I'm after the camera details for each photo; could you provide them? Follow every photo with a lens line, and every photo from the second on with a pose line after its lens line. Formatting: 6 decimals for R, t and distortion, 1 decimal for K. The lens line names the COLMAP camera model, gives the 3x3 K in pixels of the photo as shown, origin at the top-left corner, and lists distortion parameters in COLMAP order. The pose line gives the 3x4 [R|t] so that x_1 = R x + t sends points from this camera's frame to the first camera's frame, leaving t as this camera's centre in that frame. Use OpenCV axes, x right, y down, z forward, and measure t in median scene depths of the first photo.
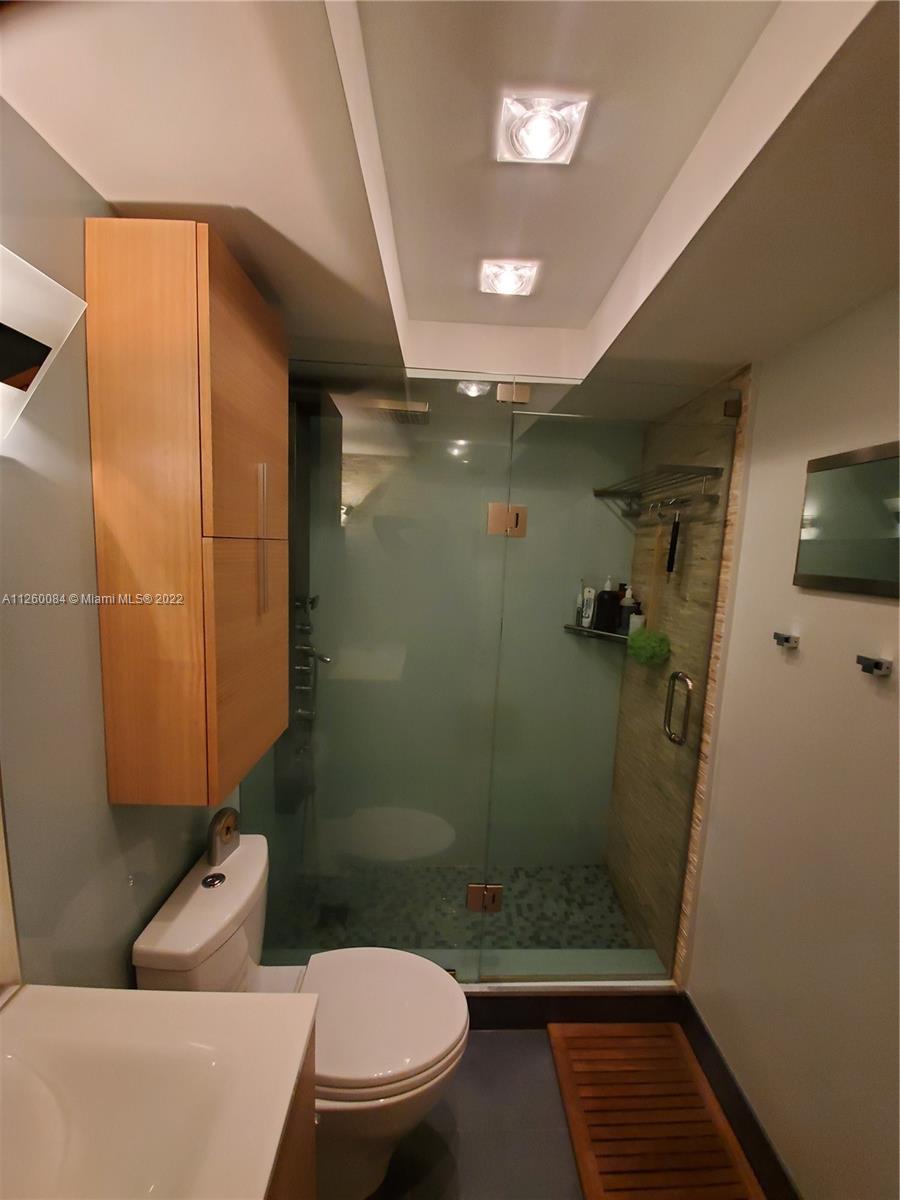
lens RADIAL K [[480.7, 0, 457.4], [0, 480.7, 598.8], [0, 0, 1]] dist [-0.011608, -0.003168]
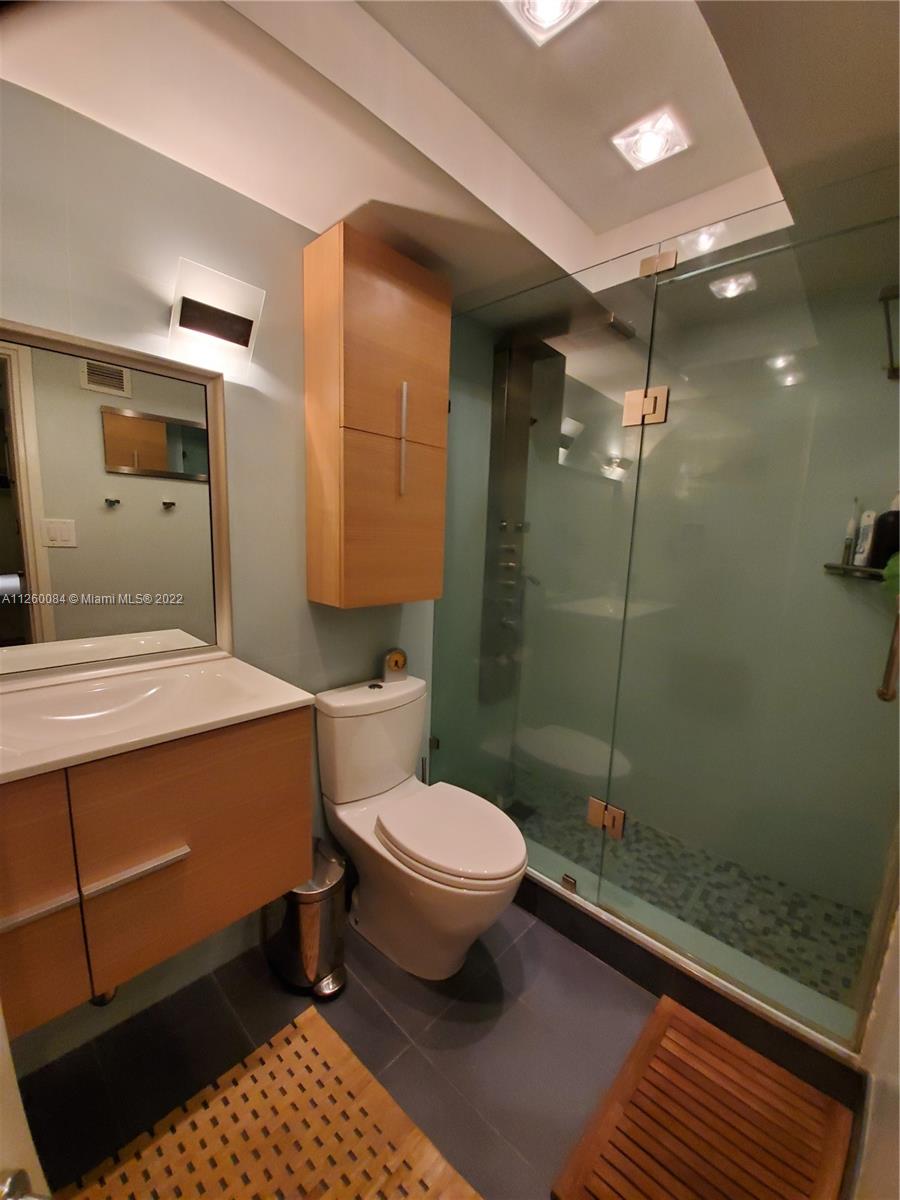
lens RADIAL K [[480.7, 0, 441.5], [0, 480.7, 601.0], [0, 0, 1]] dist [-0.011608, -0.003168]
pose [[0.690860, 0.087911, -0.717624, 0.362106], [-0.087177, 0.995467, 0.038021, 0.142391], [0.717713, 0.036293, 0.695393, 0.064392]]
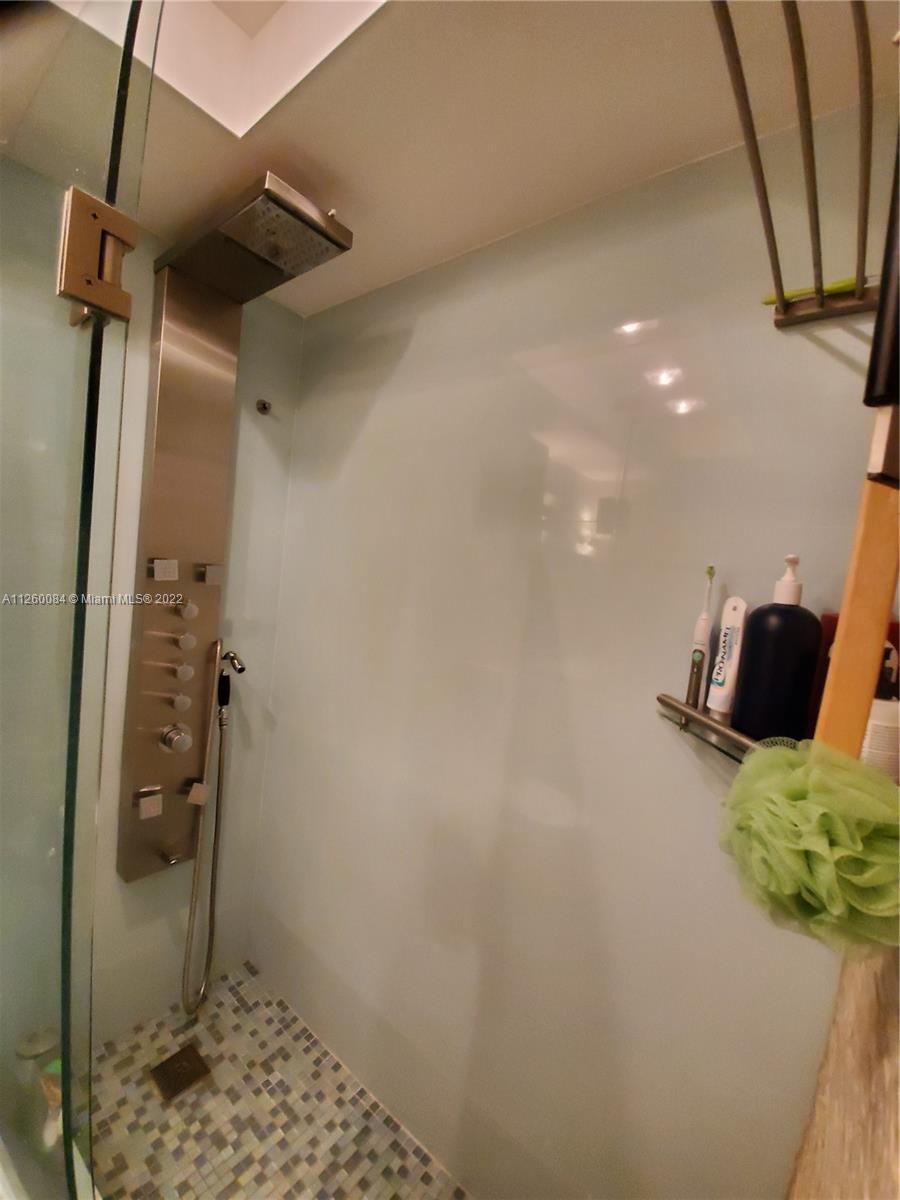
lens RADIAL K [[480.7, 0, 451.9], [0, 480.7, 604.8], [0, 0, 1]] dist [-0.011608, -0.003168]
pose [[0.753700, 0.085170, -0.651676, 0.351136], [-0.156263, 0.986355, -0.051816, 0.031857], [0.638371, 0.140887, 0.756725, 0.638859]]
